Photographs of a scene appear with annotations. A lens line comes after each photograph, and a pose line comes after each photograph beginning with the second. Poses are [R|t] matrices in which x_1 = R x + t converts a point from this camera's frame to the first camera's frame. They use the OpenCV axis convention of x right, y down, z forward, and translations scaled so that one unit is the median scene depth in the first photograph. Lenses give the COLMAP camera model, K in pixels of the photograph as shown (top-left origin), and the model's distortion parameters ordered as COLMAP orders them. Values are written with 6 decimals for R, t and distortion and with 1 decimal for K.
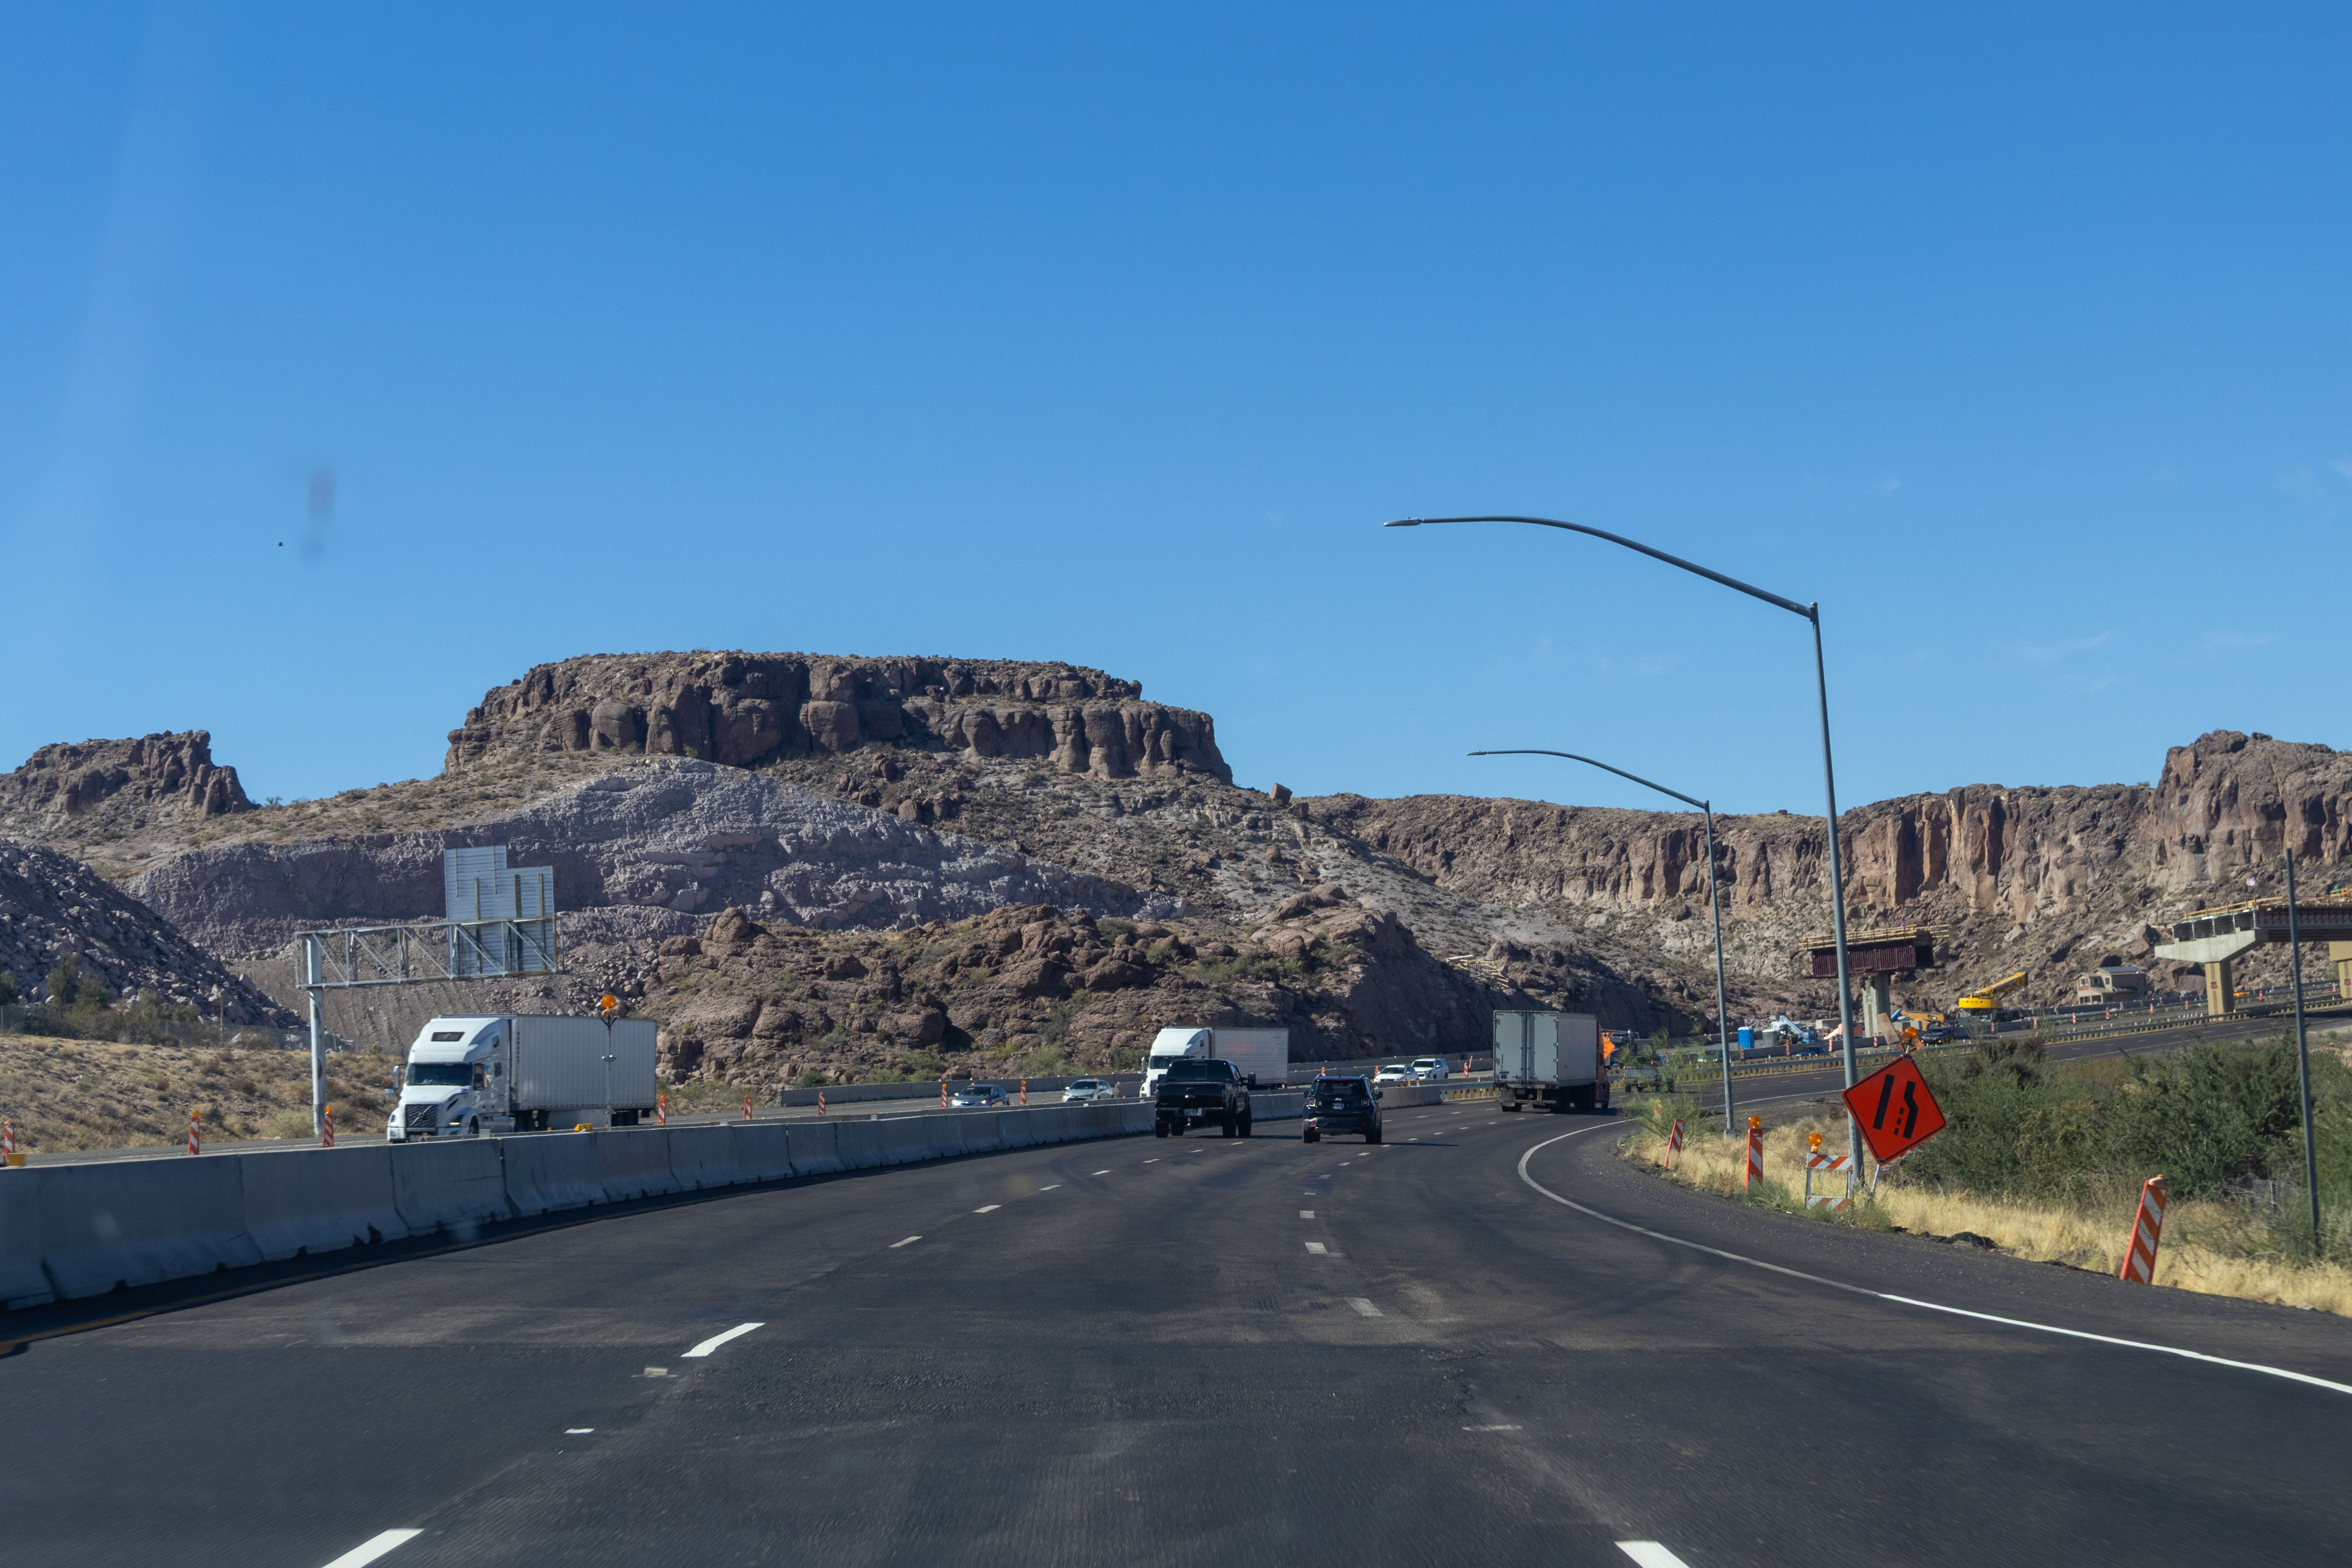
lens RADIAL K [[4061.5, 0, 1178.4], [0, 4061.5, 786.6], [0, 0, 1]] dist [0.070377, 0.000000]
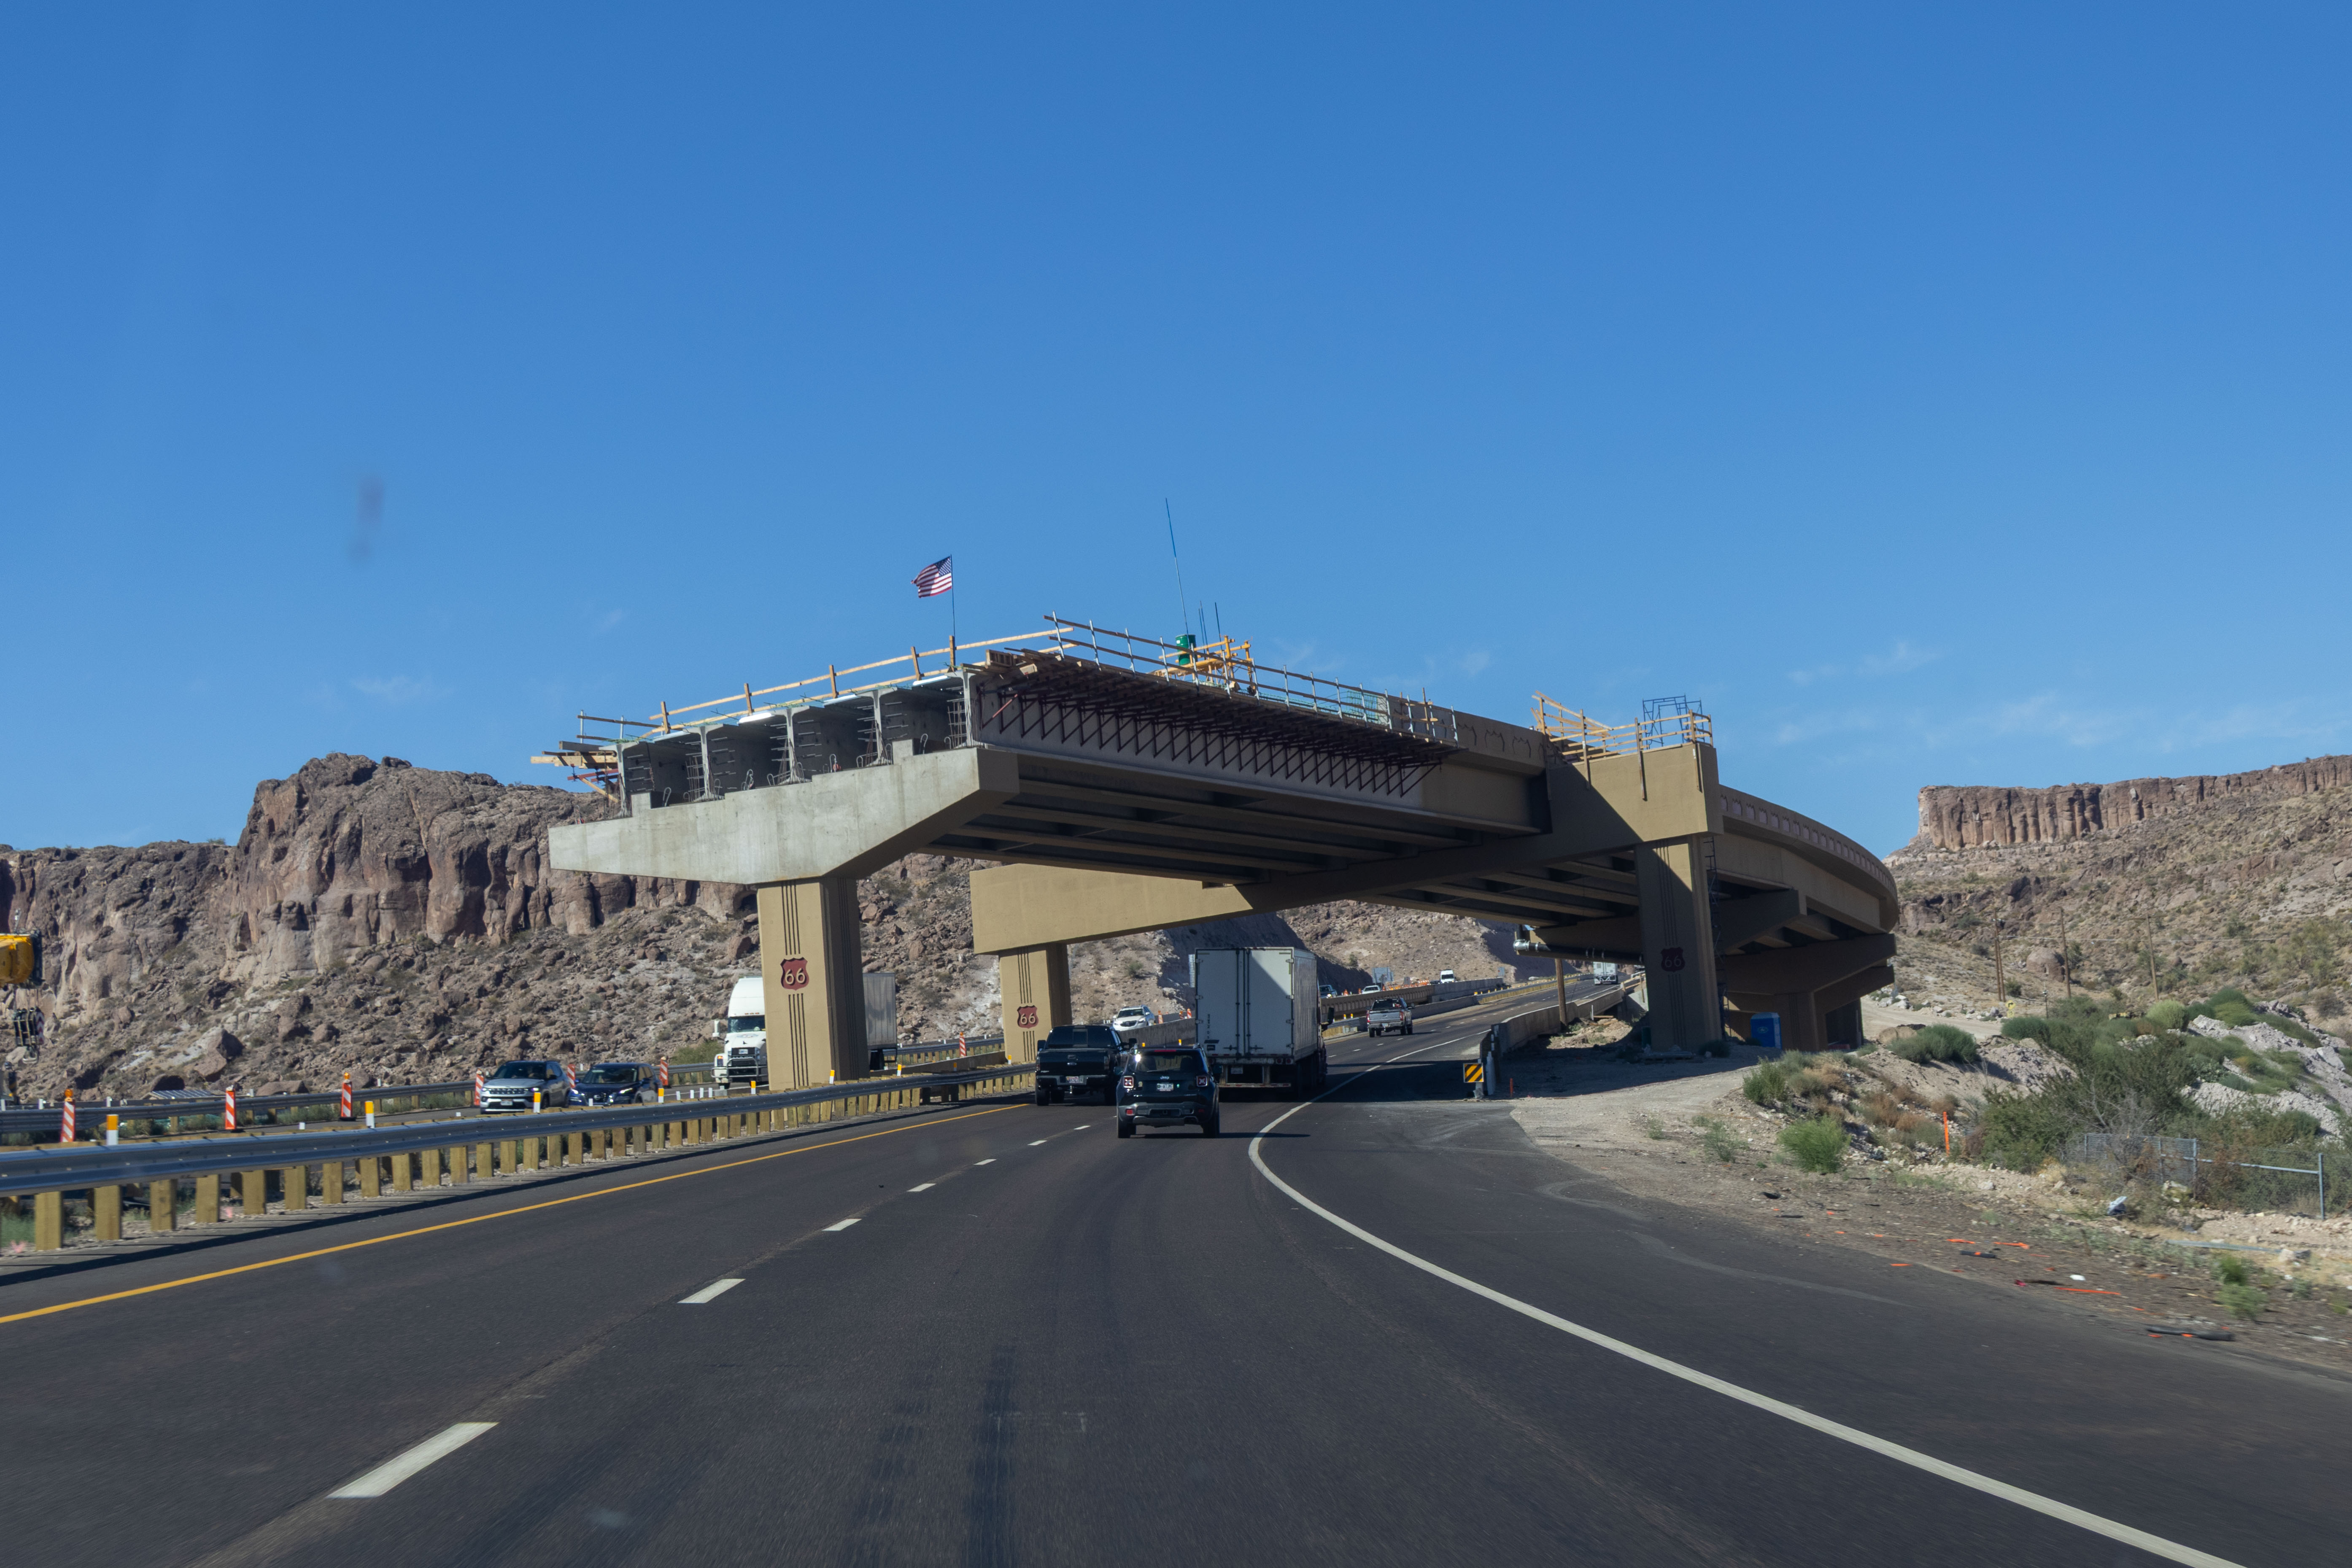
lens RADIAL K [[4061.6, 0, 1178.3], [0, 4061.6, 785.9], [0, 0, 1]] dist [0.070377, 0.000000]
pose [[0.888476, 0.043615, 0.456846, 0.067714], [-0.024983, 0.998594, -0.046750, 0.020492], [-0.458243, 0.030123, 0.888316, 0.324819]]
